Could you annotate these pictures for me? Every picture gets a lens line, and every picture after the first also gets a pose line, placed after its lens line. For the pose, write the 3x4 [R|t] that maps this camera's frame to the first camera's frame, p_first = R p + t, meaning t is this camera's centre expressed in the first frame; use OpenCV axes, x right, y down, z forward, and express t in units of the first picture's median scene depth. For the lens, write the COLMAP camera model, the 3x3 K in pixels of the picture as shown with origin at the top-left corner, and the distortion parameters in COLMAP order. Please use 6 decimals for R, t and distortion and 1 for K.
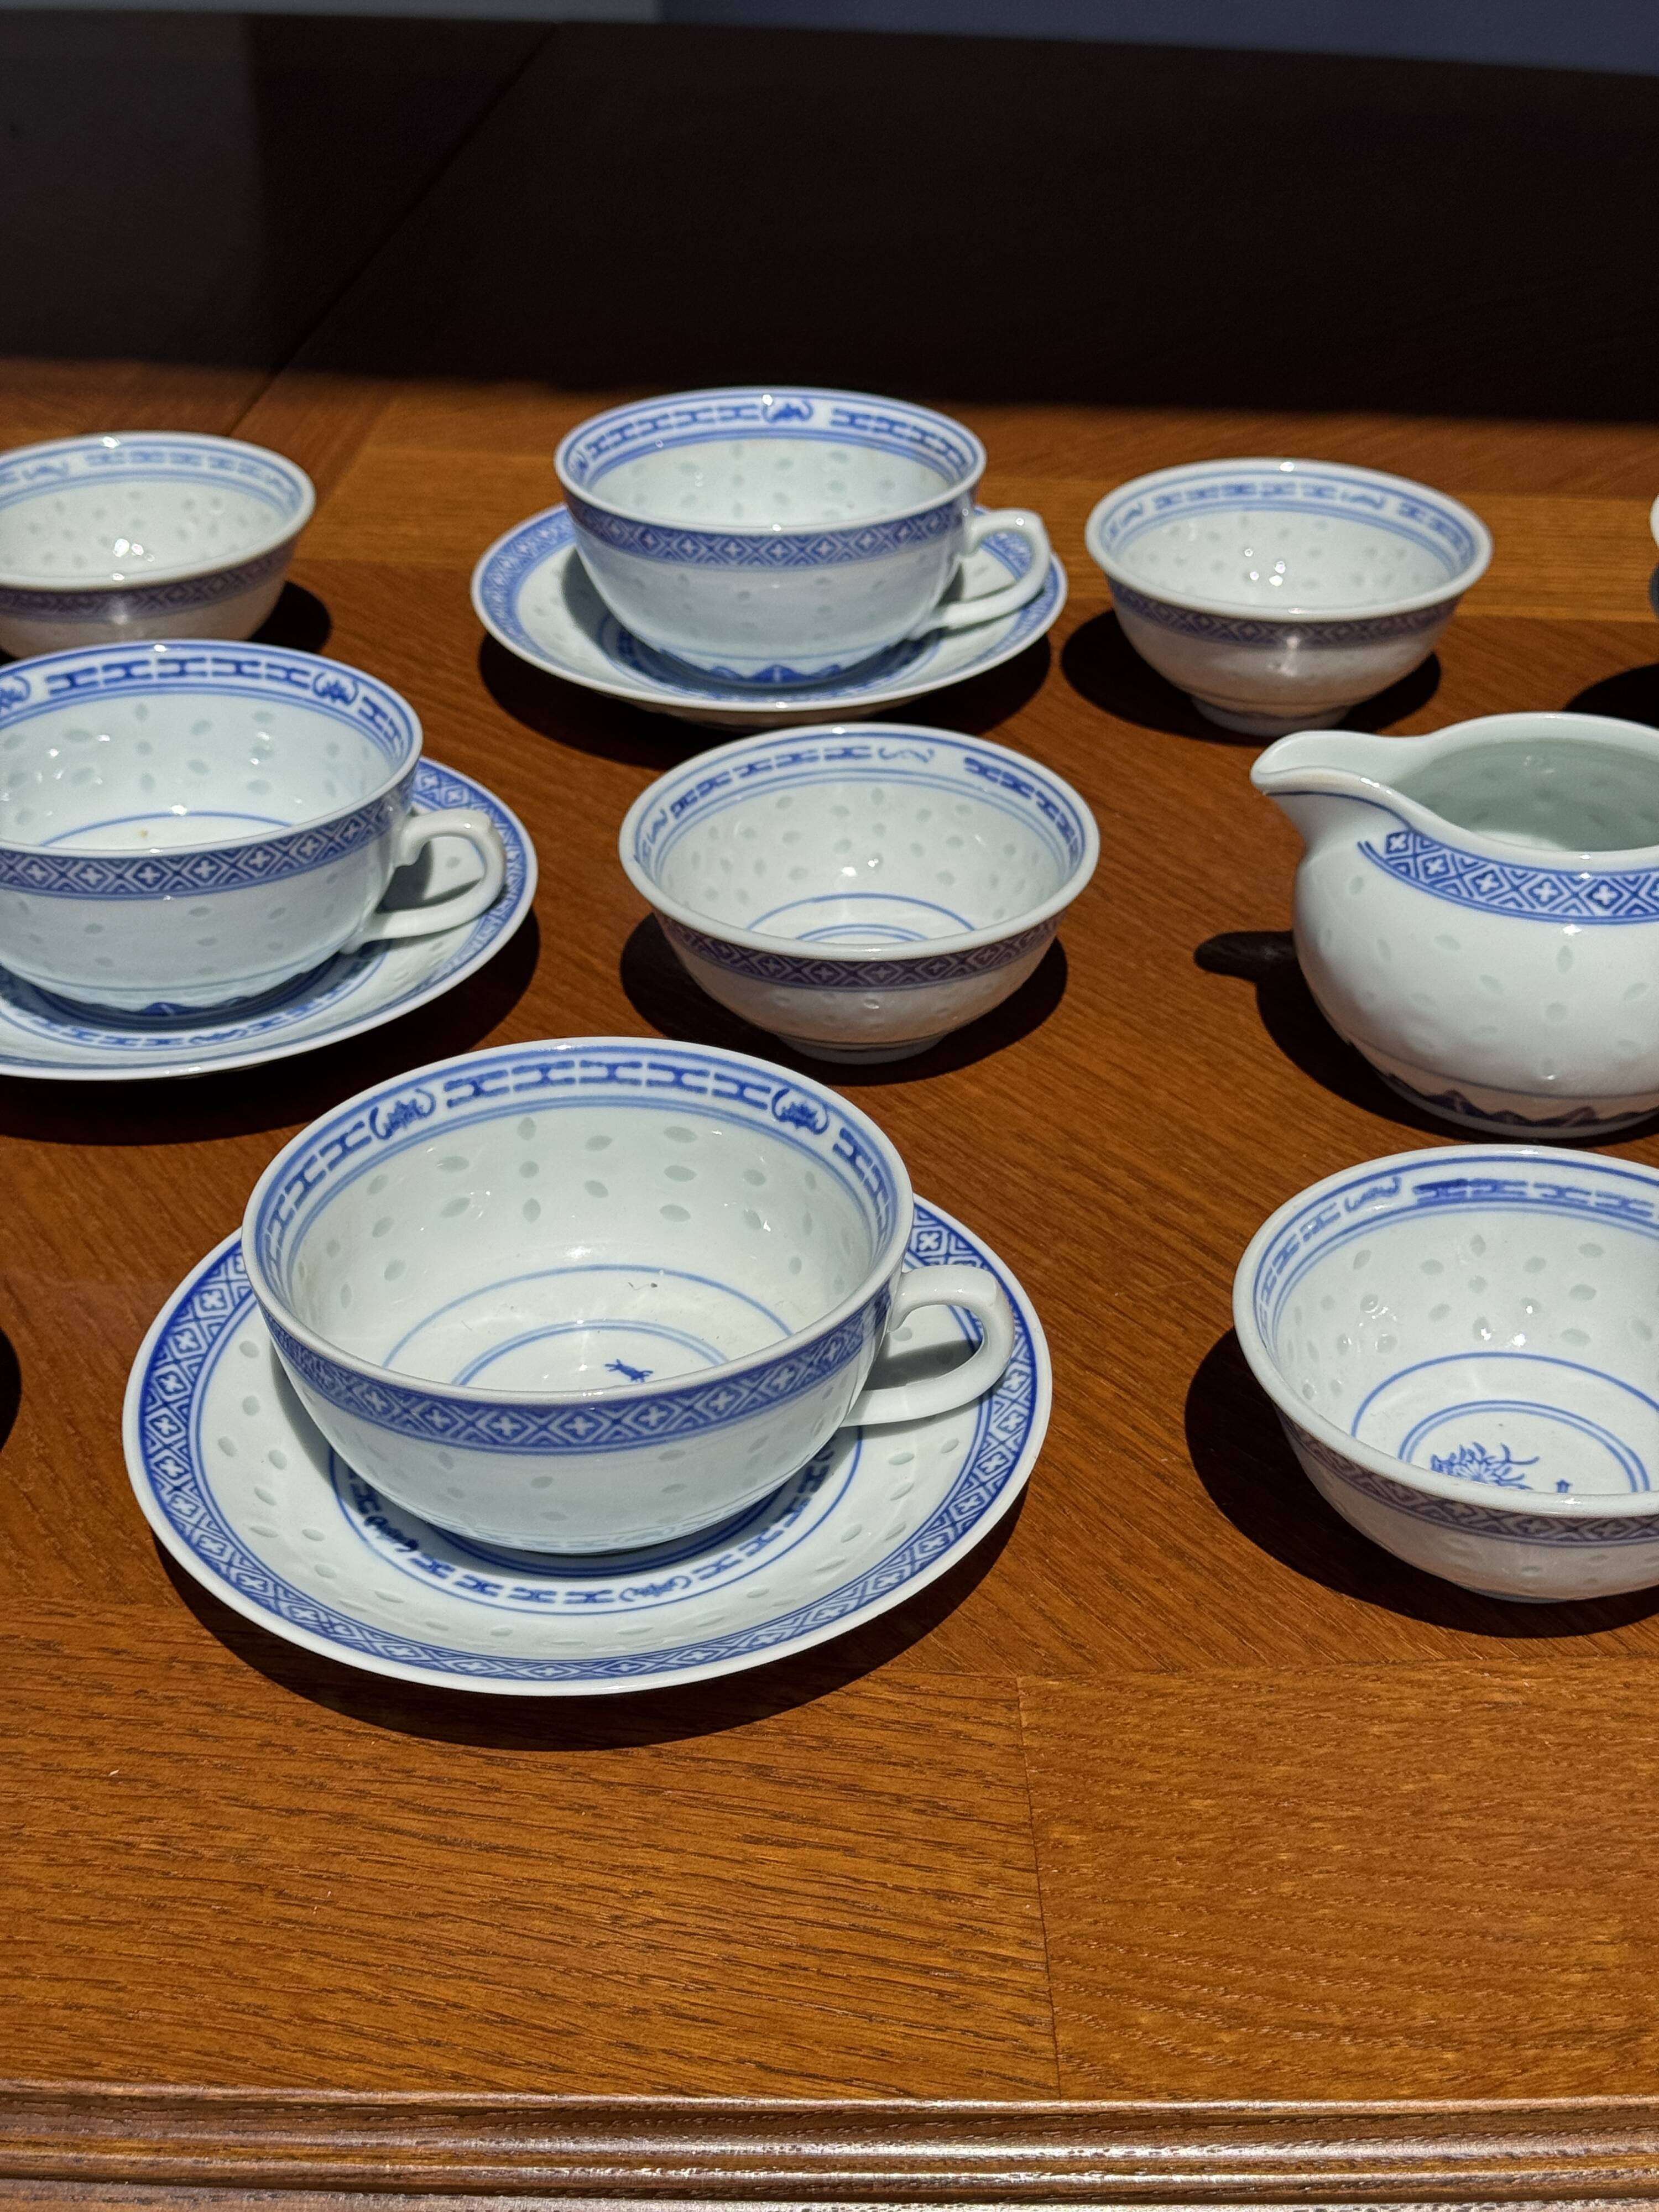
lens RADIAL K [[3280.9, 0, 829.5], [0, 3280.9, 1106.0], [0, 0, 1]] dist [0.152093, 0.004416]
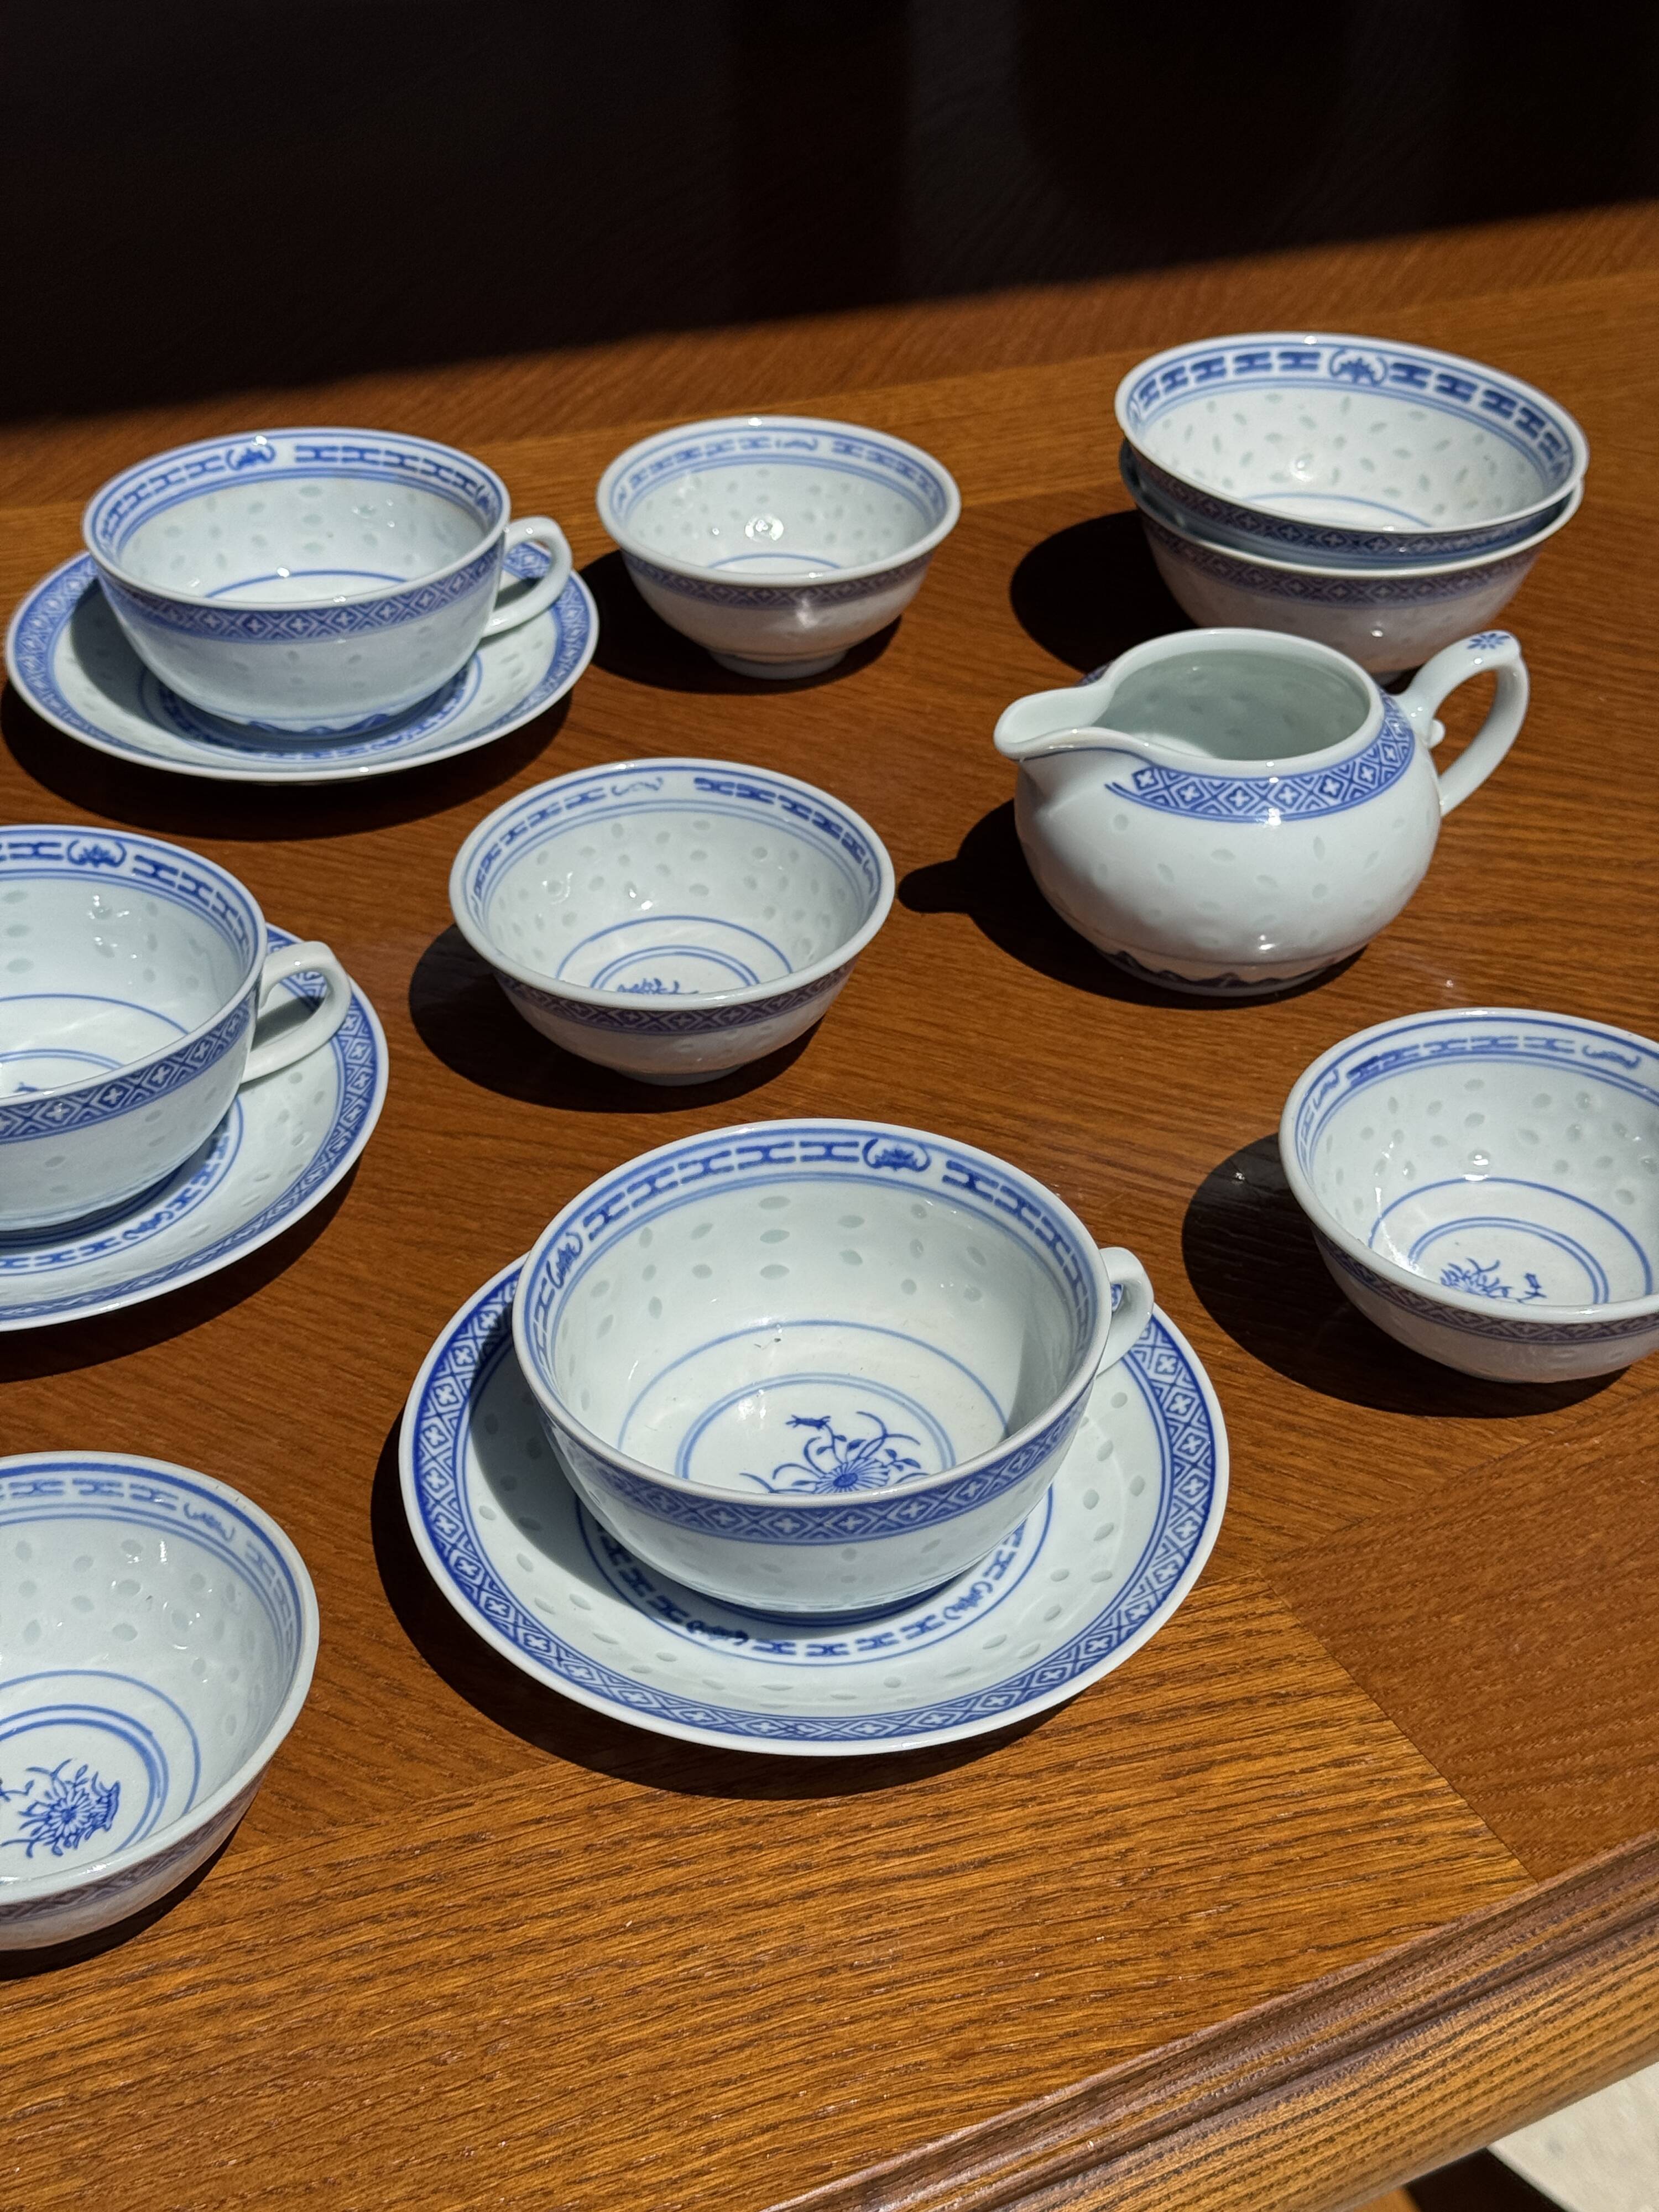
lens RADIAL K [[3204.3, 0, 1018.2], [0, 3204.3, 1098.4], [0, 0, 1]] dist [0.162375, -0.083921]
pose [[0.879261, -0.267748, 0.393969, -0.348309], [0.235523, 0.963268, 0.129011, -0.129895], [-0.414040, -0.020646, 0.910024, -0.013322]]
